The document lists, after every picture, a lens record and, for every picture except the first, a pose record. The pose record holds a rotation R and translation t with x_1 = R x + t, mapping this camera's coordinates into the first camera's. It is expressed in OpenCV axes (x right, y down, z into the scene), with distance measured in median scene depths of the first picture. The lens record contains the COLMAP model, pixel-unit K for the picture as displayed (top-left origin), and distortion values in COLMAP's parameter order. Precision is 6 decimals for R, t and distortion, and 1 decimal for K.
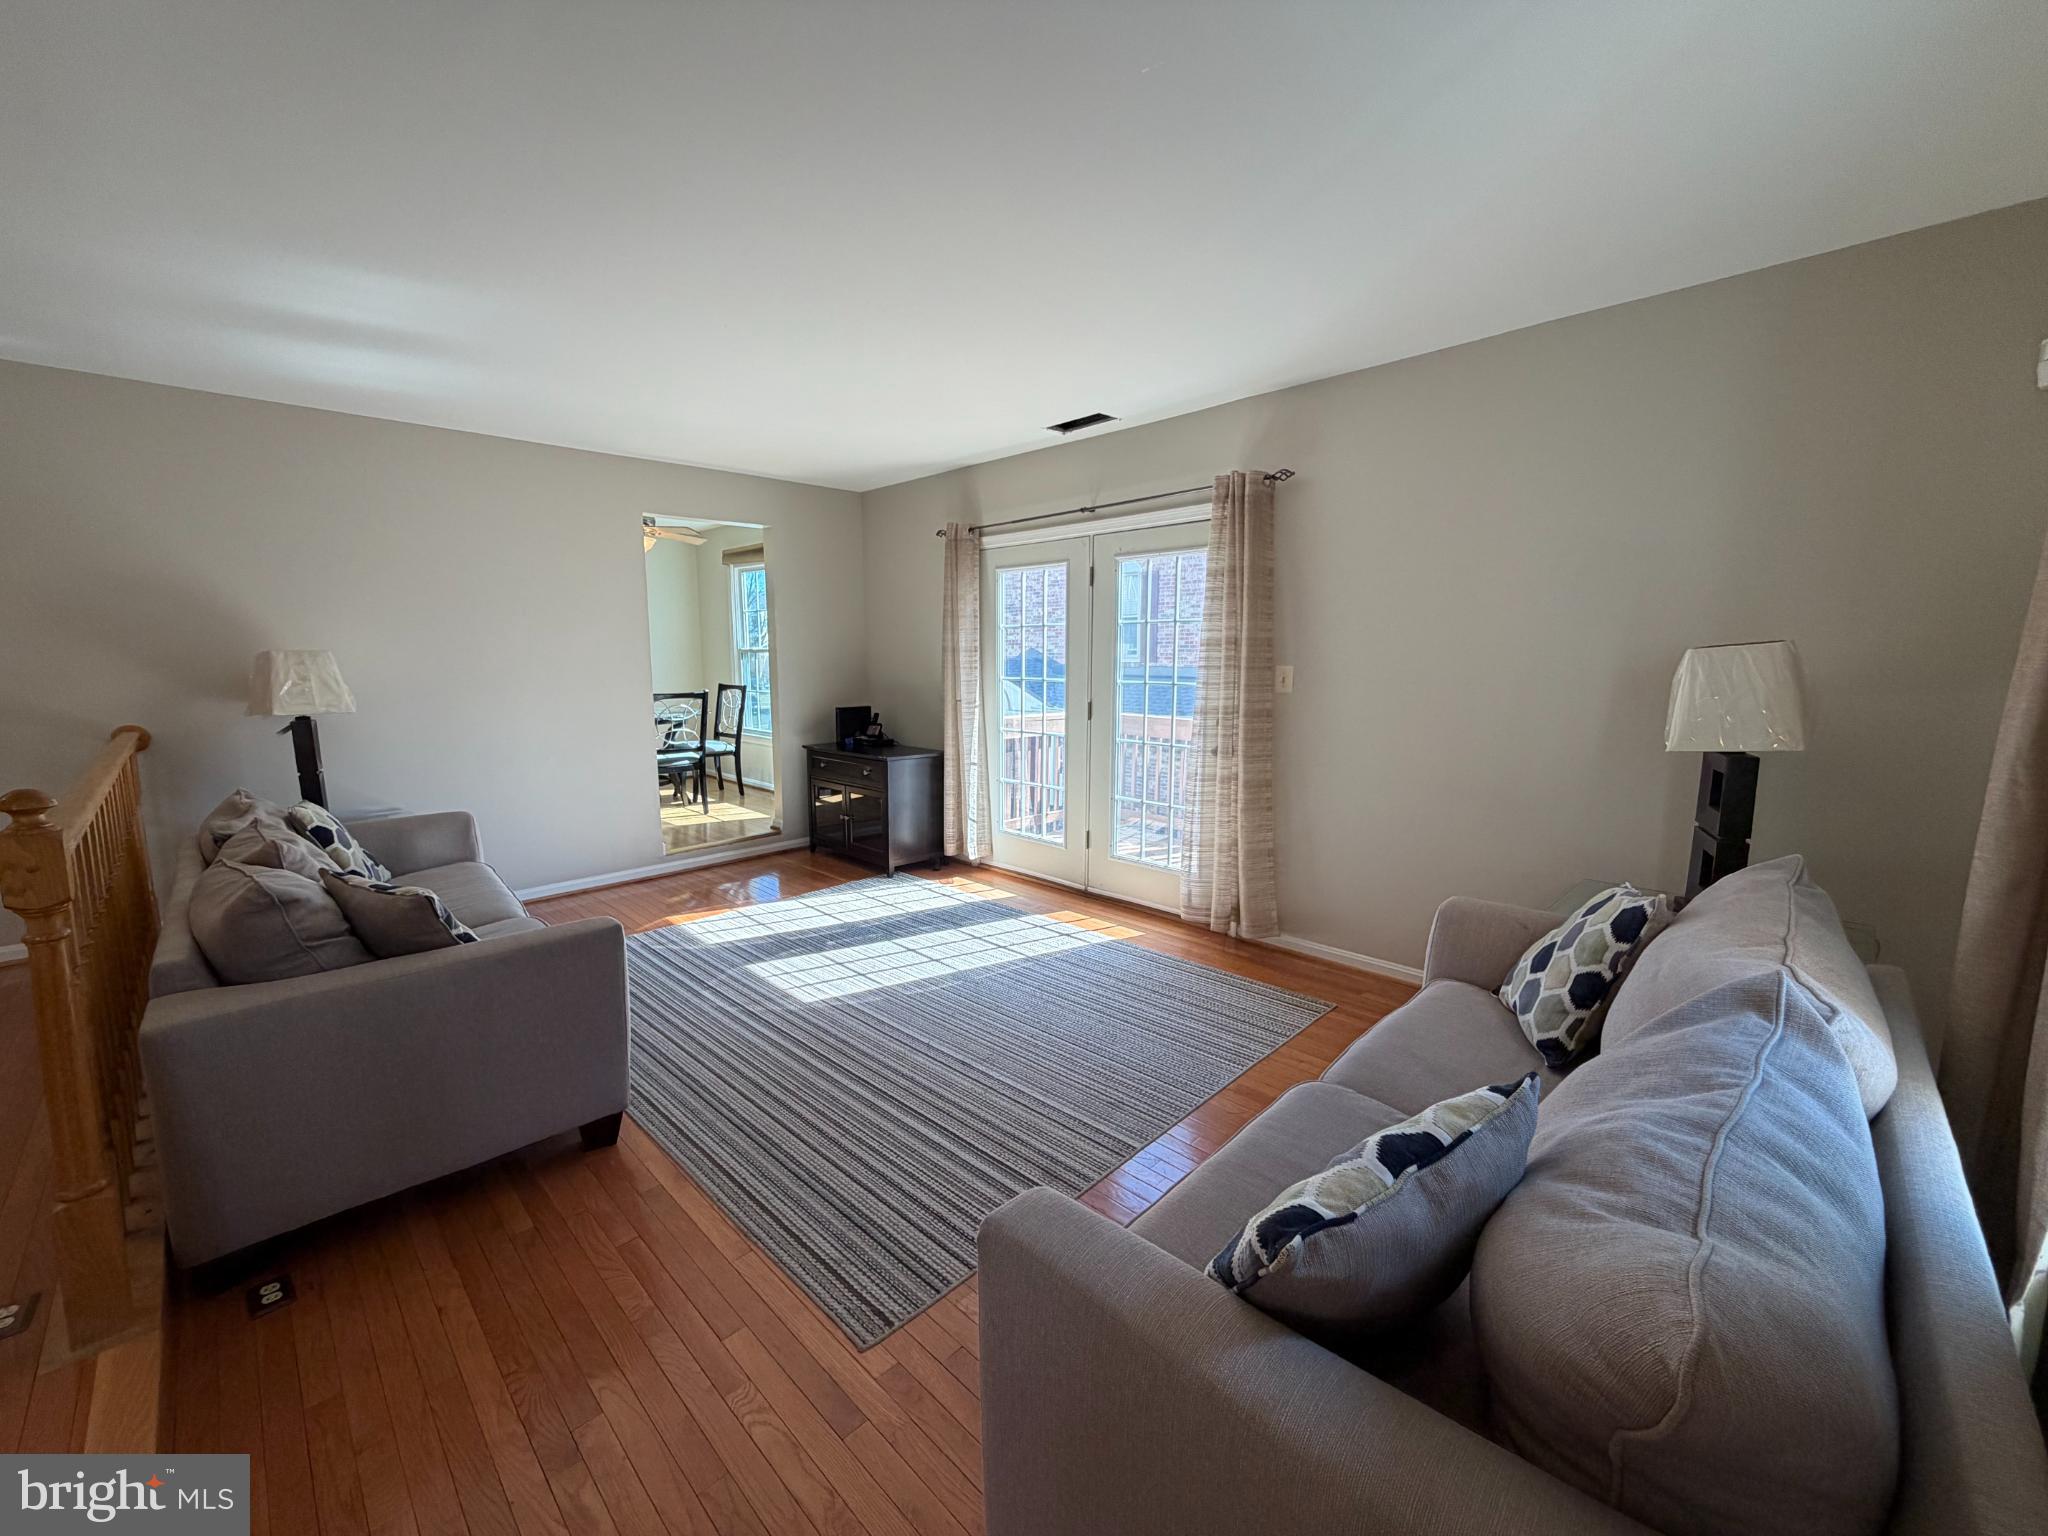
lens RADIAL K [[814.3, 0, 1029.4], [0, 814.3, 768.9], [0, 0, 1]] dist [0.000536, 0.000134]
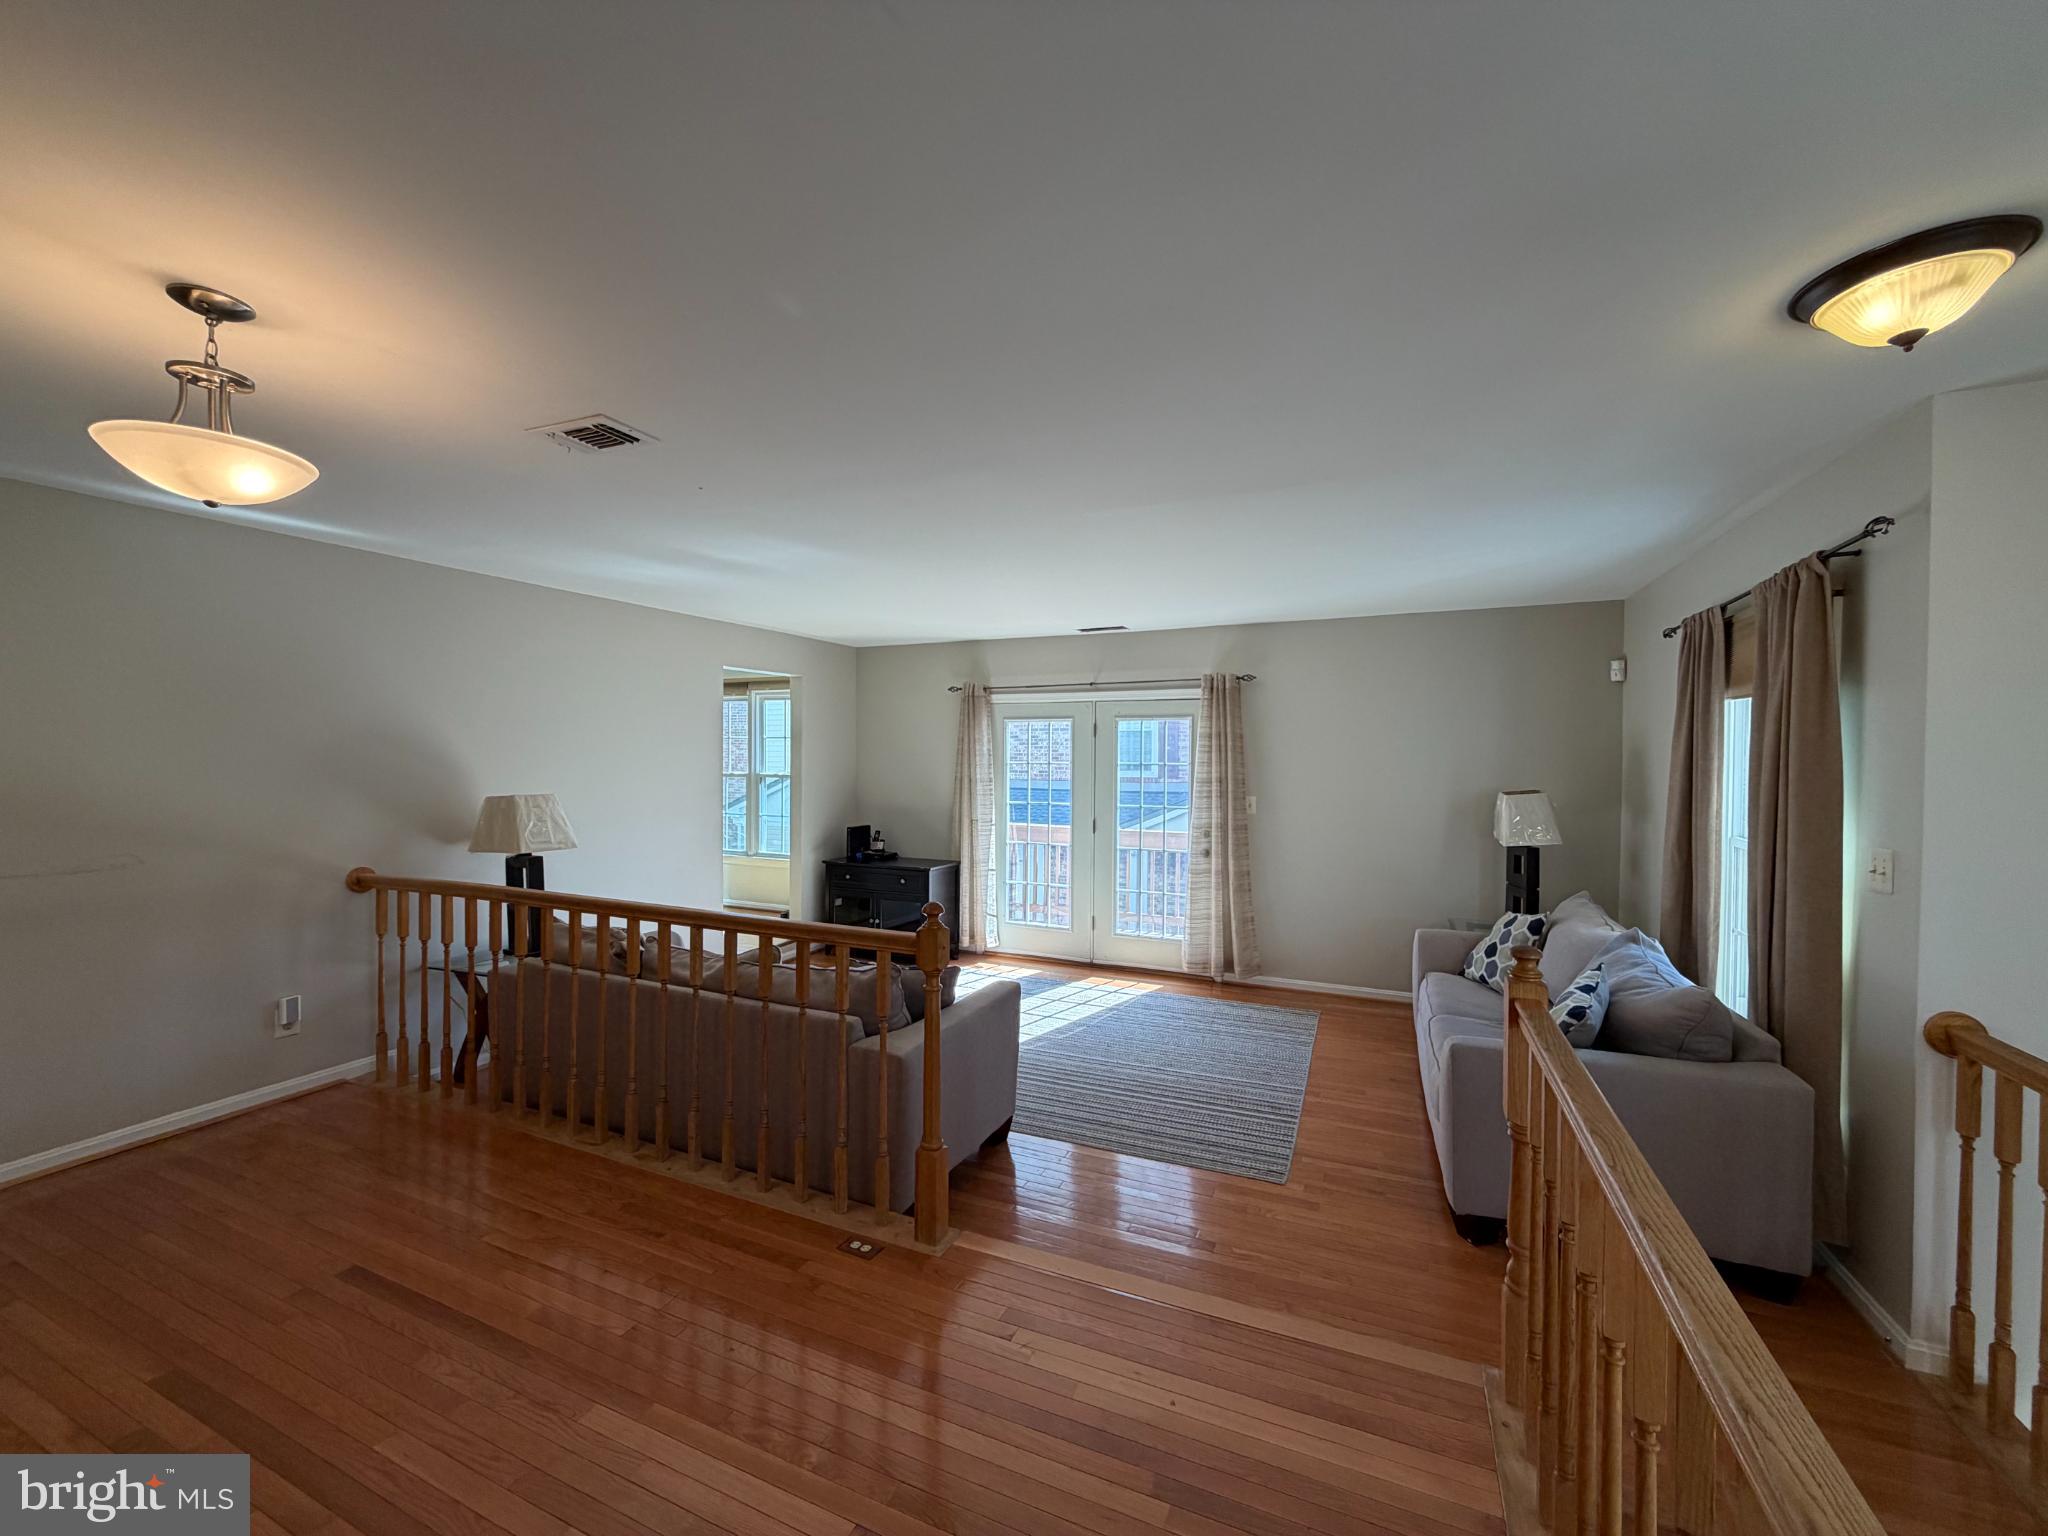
lens RADIAL K [[814.3, 0, 1023.4], [0, 814.3, 768.9], [0, 0, 1]] dist [0.000536, 0.000134]
pose [[0.935371, -0.000588, 0.353667, -0.554079], [0.043882, 0.992464, -0.114409, -0.017838], [-0.350935, 0.122534, 0.928348, -0.252514]]
